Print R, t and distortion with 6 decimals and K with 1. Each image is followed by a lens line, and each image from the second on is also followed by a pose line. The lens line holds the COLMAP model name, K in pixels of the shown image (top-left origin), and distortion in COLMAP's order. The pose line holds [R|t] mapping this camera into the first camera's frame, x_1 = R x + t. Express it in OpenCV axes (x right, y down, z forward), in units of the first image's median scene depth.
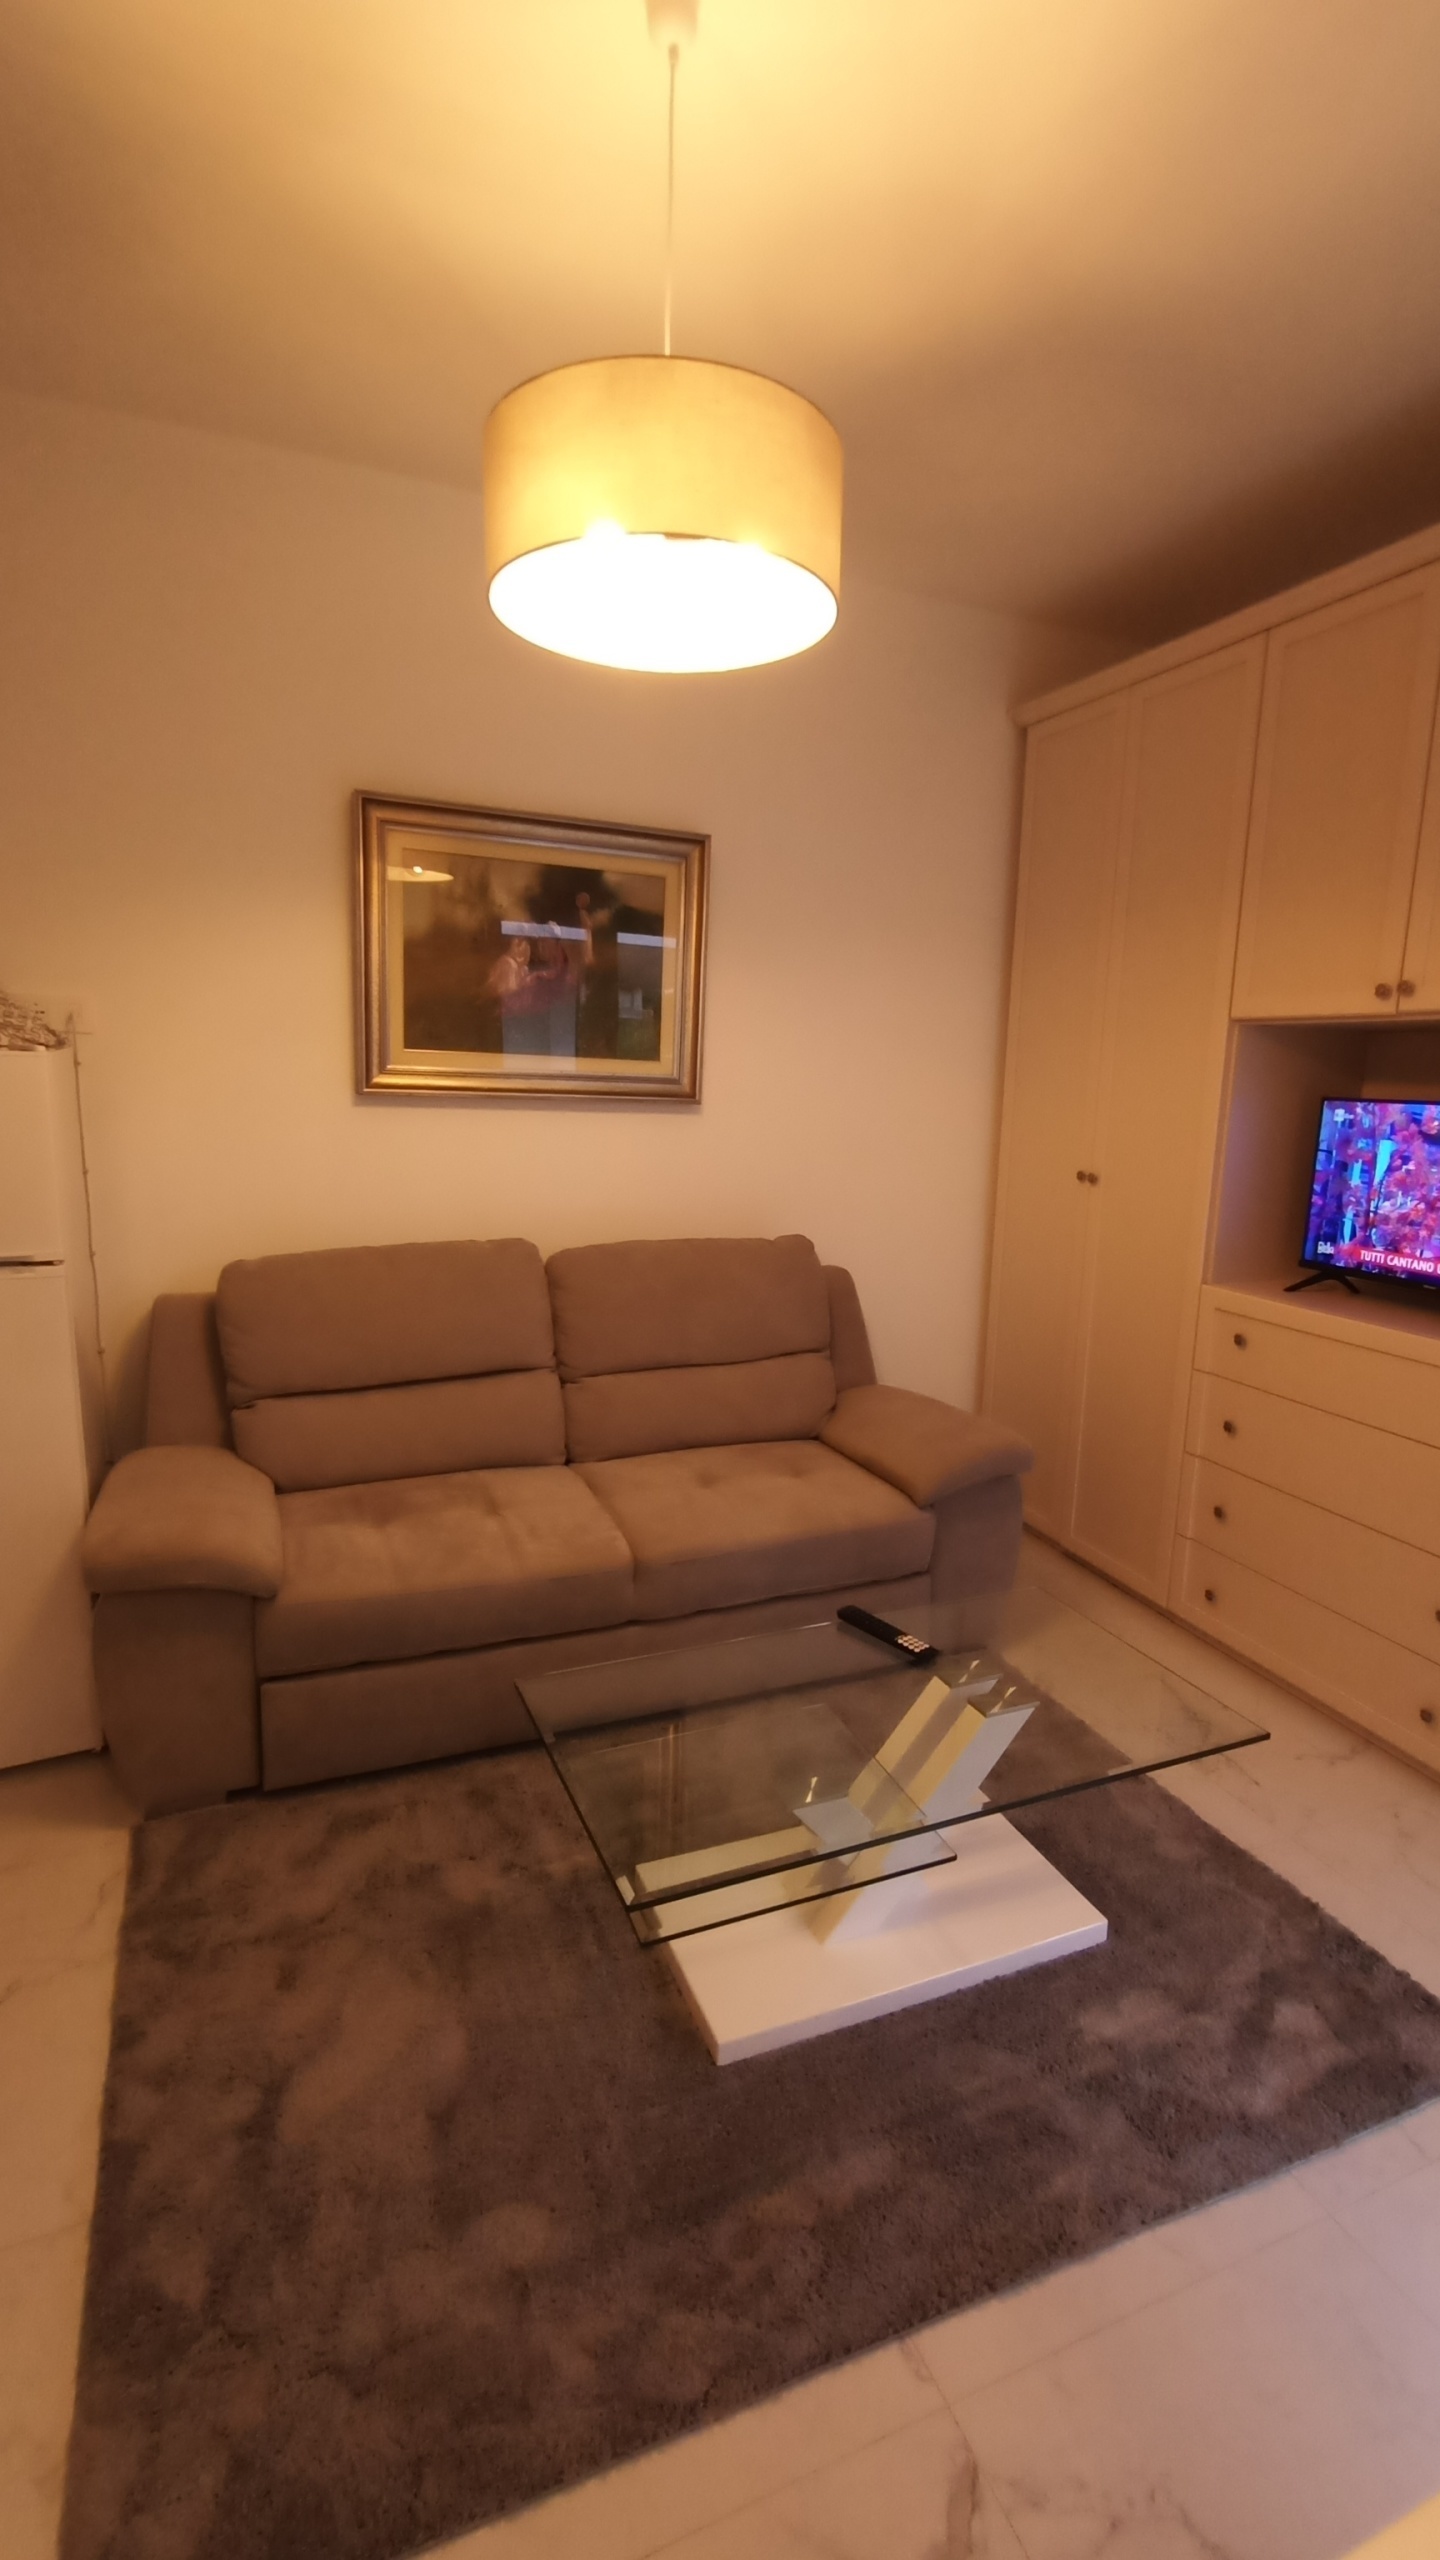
lens RADIAL K [[1168.7, 0, 755.4], [0, 1168.7, 1277.5], [0, 0, 1]] dist [-0.000317, -0.001527]
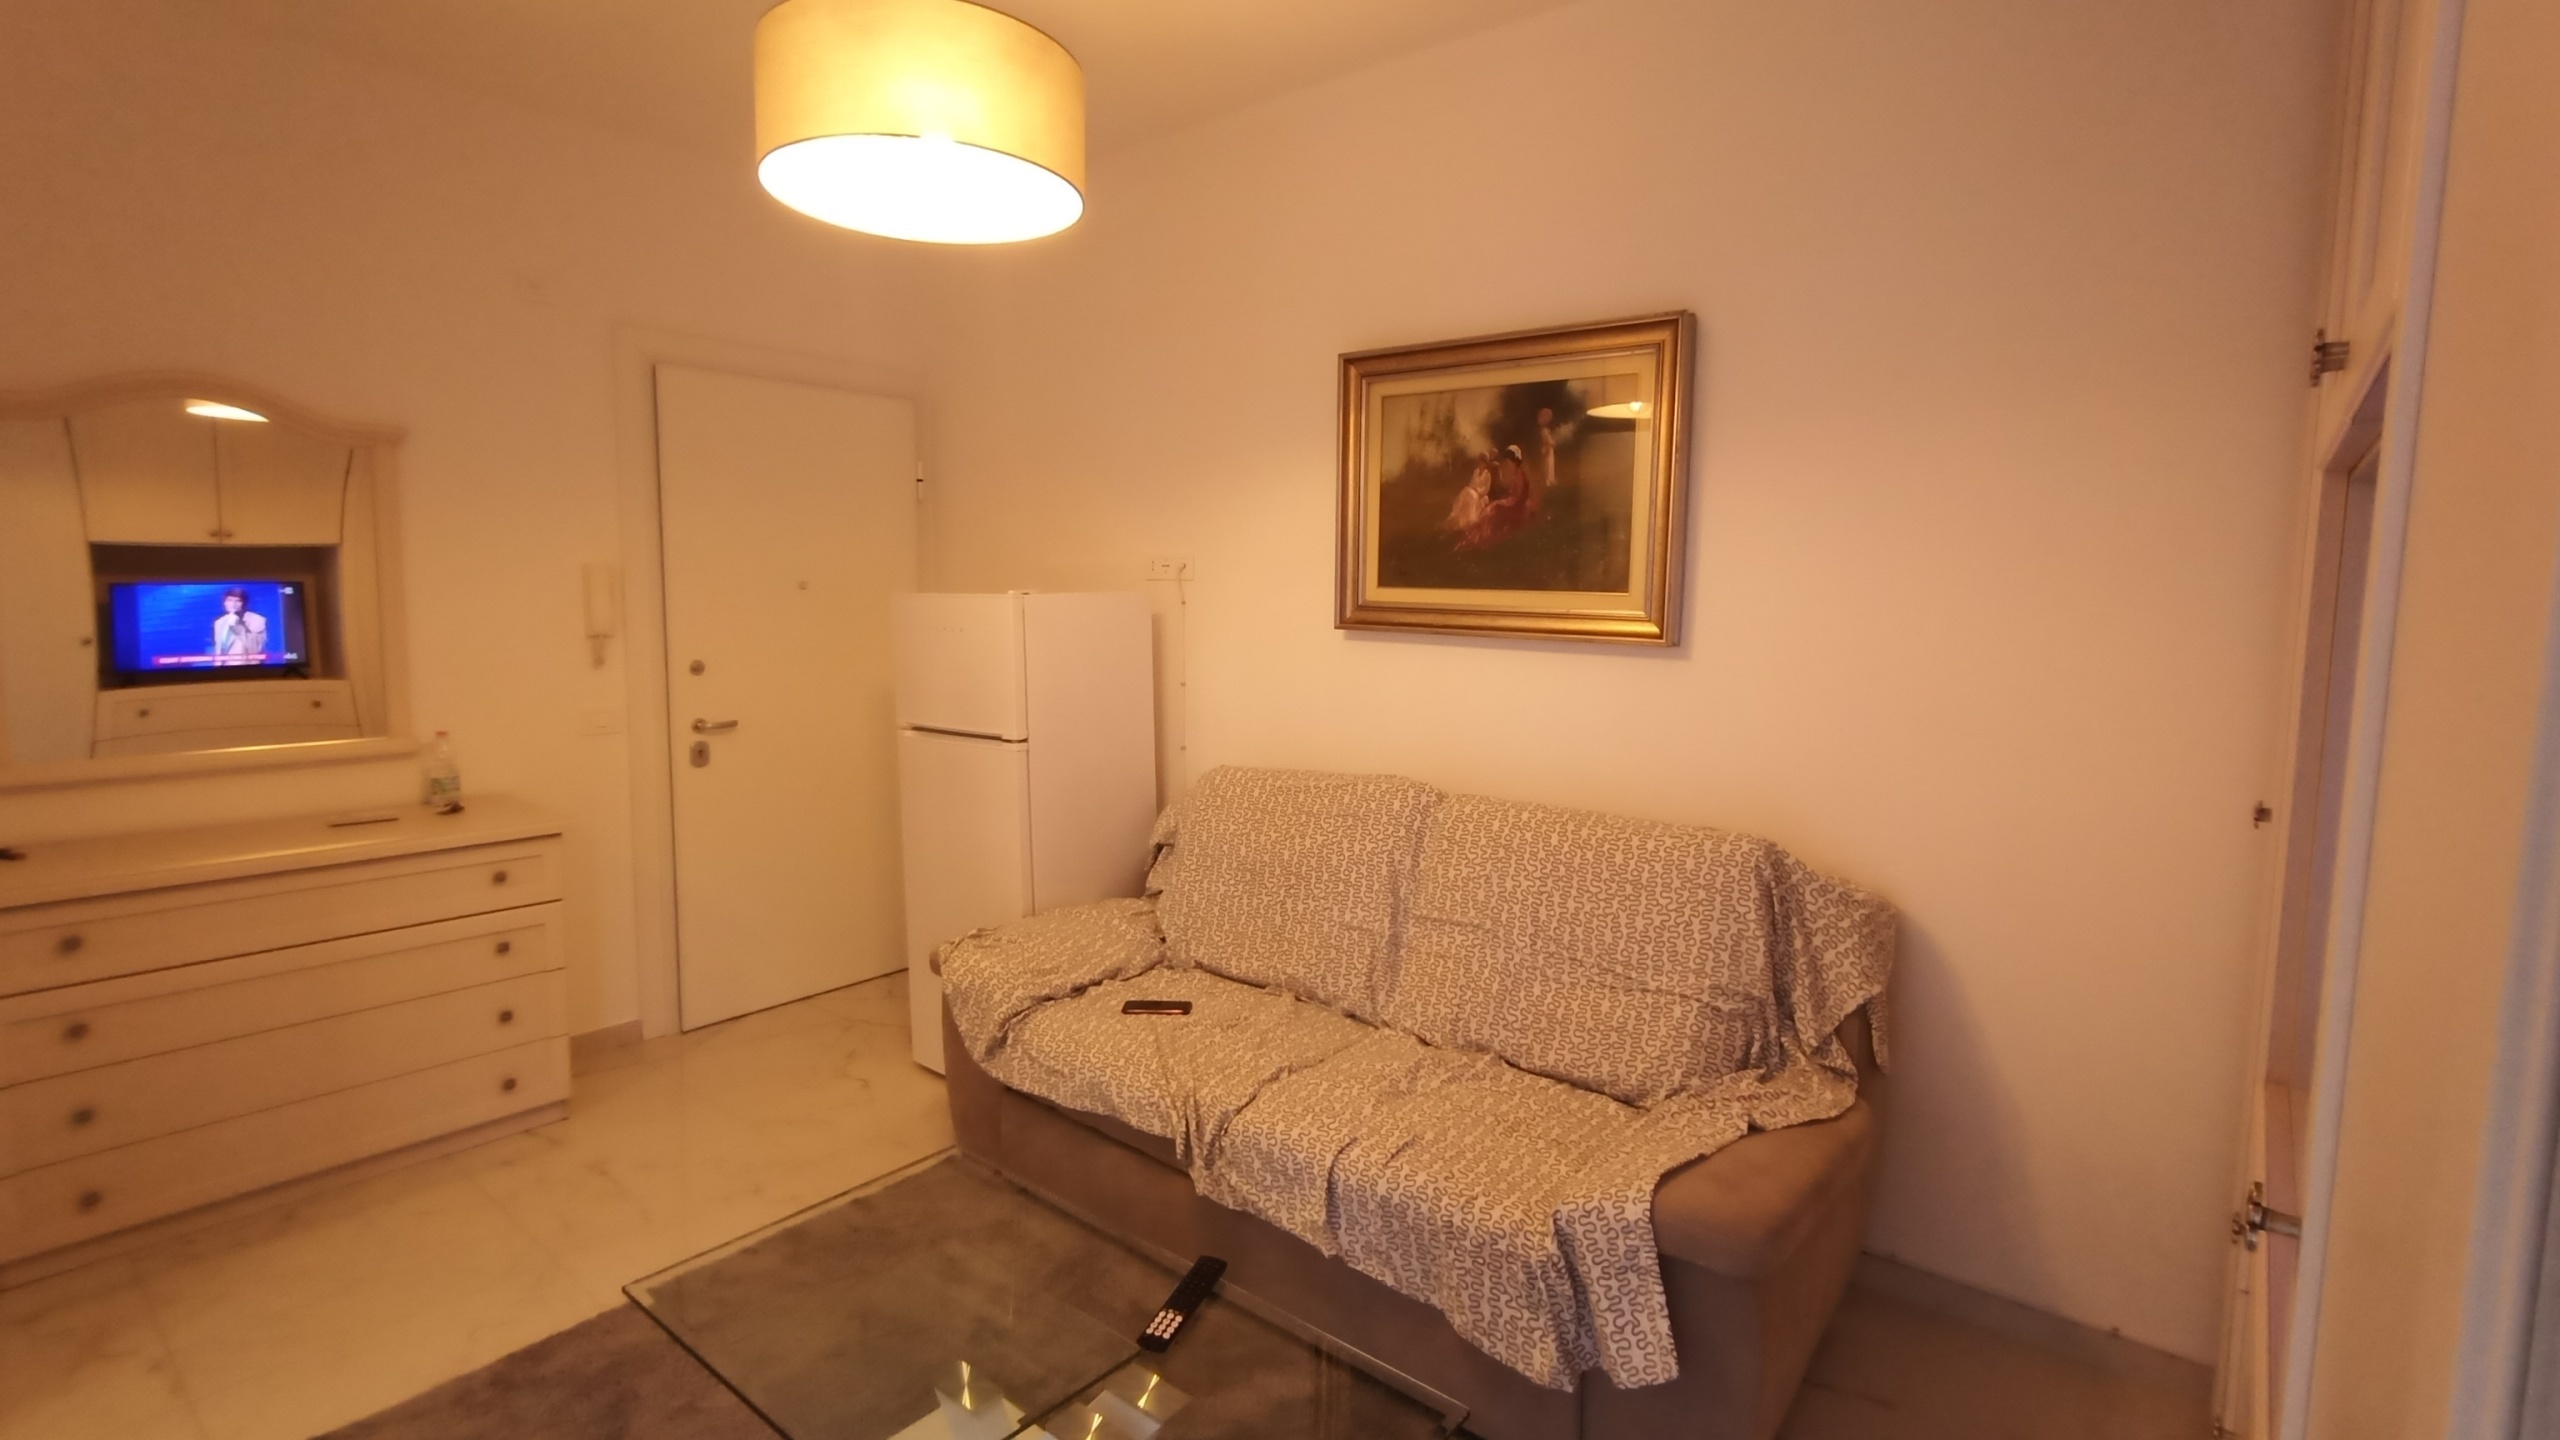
lens RADIAL K [[1161.2, 0, 1289.9], [0, 1161.2, 699.4], [0, 0, 1]] dist [-0.004919, 0.000565]
pose [[0.465066, 0.061940, -0.883106, 0.885044], [-0.152566, 0.988232, -0.011032, -0.111698], [0.872031, 0.139862, 0.469043, 0.706985]]
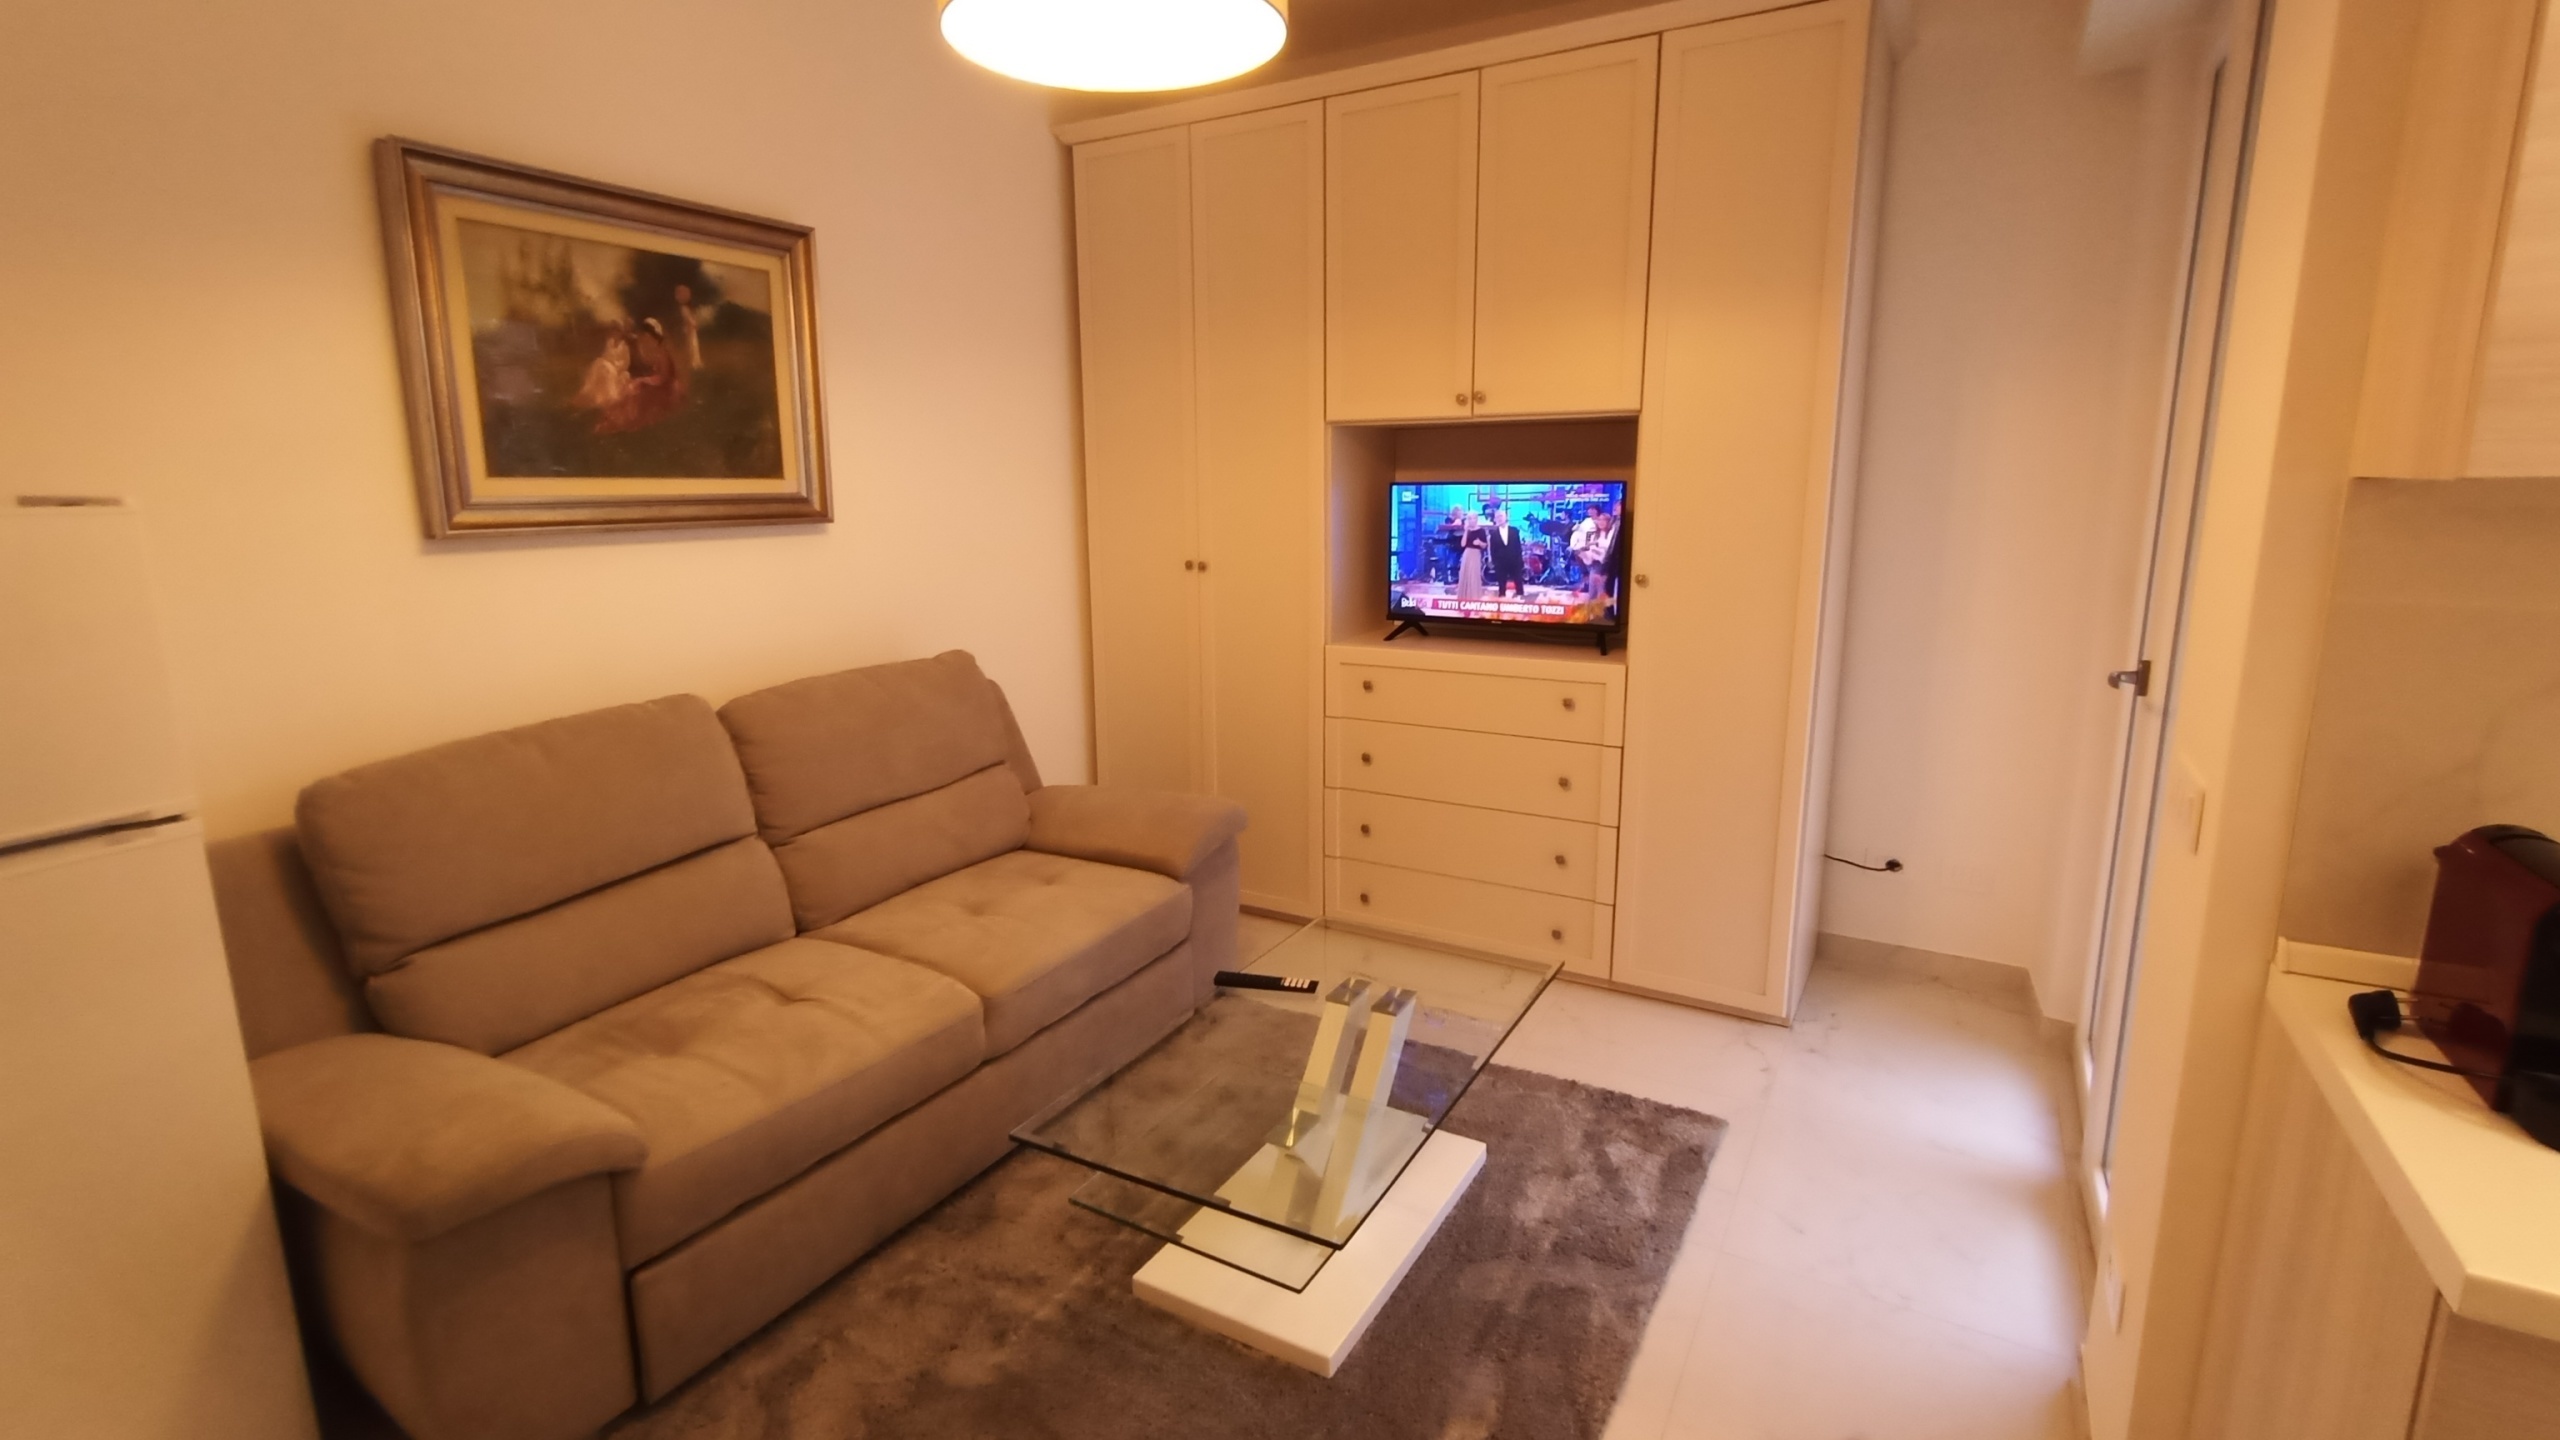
lens RADIAL K [[1168.7, 0, 1262.1], [0, 1168.7, 702.4], [0, 0, 1]] dist [-0.000317, -0.001527]
pose [[0.804396, -0.154545, 0.573641, -0.545160], [0.140058, 0.987687, 0.069695, -0.043015], [-0.577349, 0.024281, 0.816137, 0.097197]]
